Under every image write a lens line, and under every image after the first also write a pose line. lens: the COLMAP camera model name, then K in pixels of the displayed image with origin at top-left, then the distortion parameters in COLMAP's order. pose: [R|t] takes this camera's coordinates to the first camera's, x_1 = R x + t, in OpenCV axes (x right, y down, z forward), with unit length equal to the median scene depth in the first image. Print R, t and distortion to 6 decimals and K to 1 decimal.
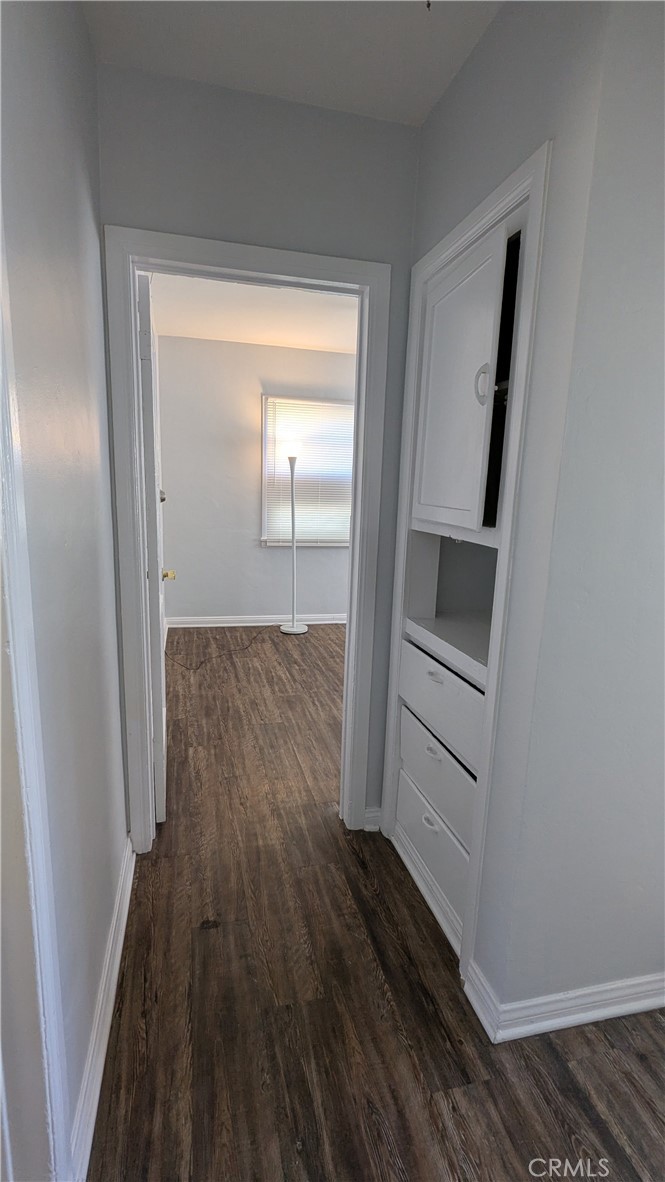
lens RADIAL K [[559.8, 0, 332.4], [0, 559.8, 596.6], [0, 0, 1]] dist [-0.006388, 0.005444]
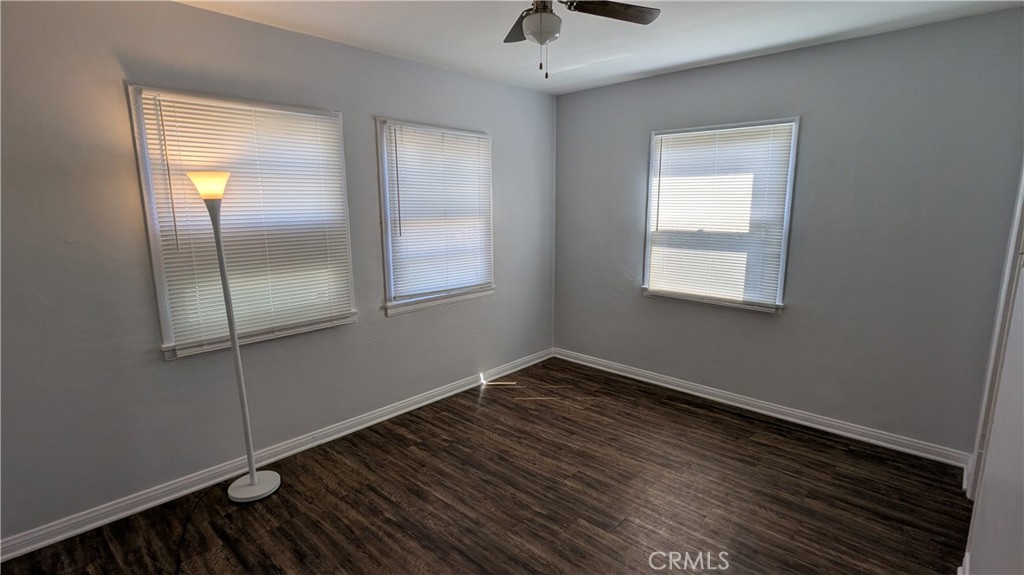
lens RADIAL K [[485.0, 0, 512.0], [0, 485.0, 287.4], [0, 0, 1]] dist [-0.006388, 0.005444]
pose [[0.838485, -0.129881, 0.529219, -0.118955], [0.142298, 0.989670, 0.017431, -0.170191], [-0.526017, 0.060691, 0.848306, 0.585166]]
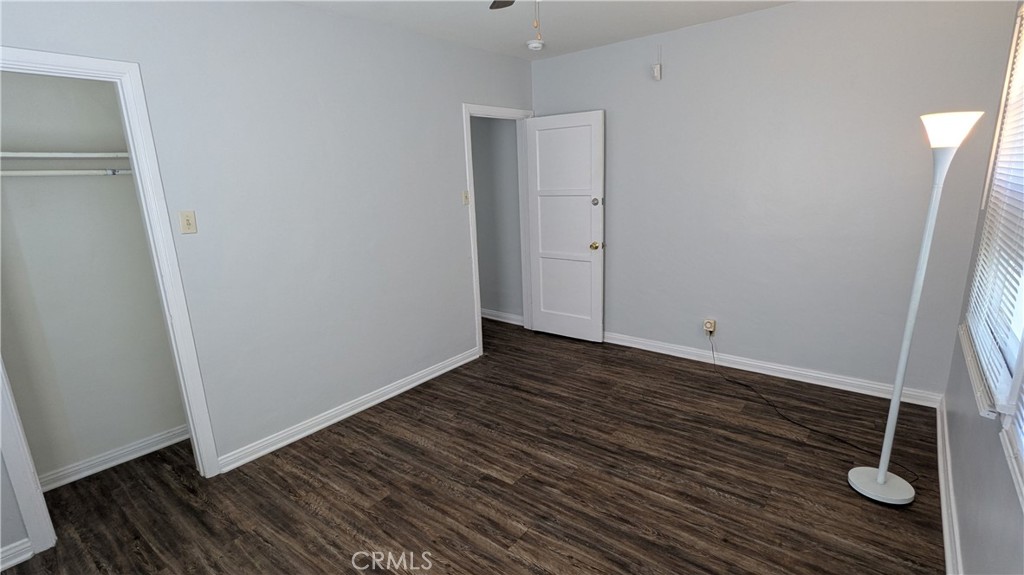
lens RADIAL K [[485.0, 0, 514.0], [0, 485.0, 286.5], [0, 0, 1]] dist [-0.006388, 0.005444]
pose [[-0.794801, 0.137254, -0.591146, 0.618595], [-0.111273, 0.924615, 0.364288, -0.334025], [0.596582, 0.355315, -0.719612, 1.495662]]
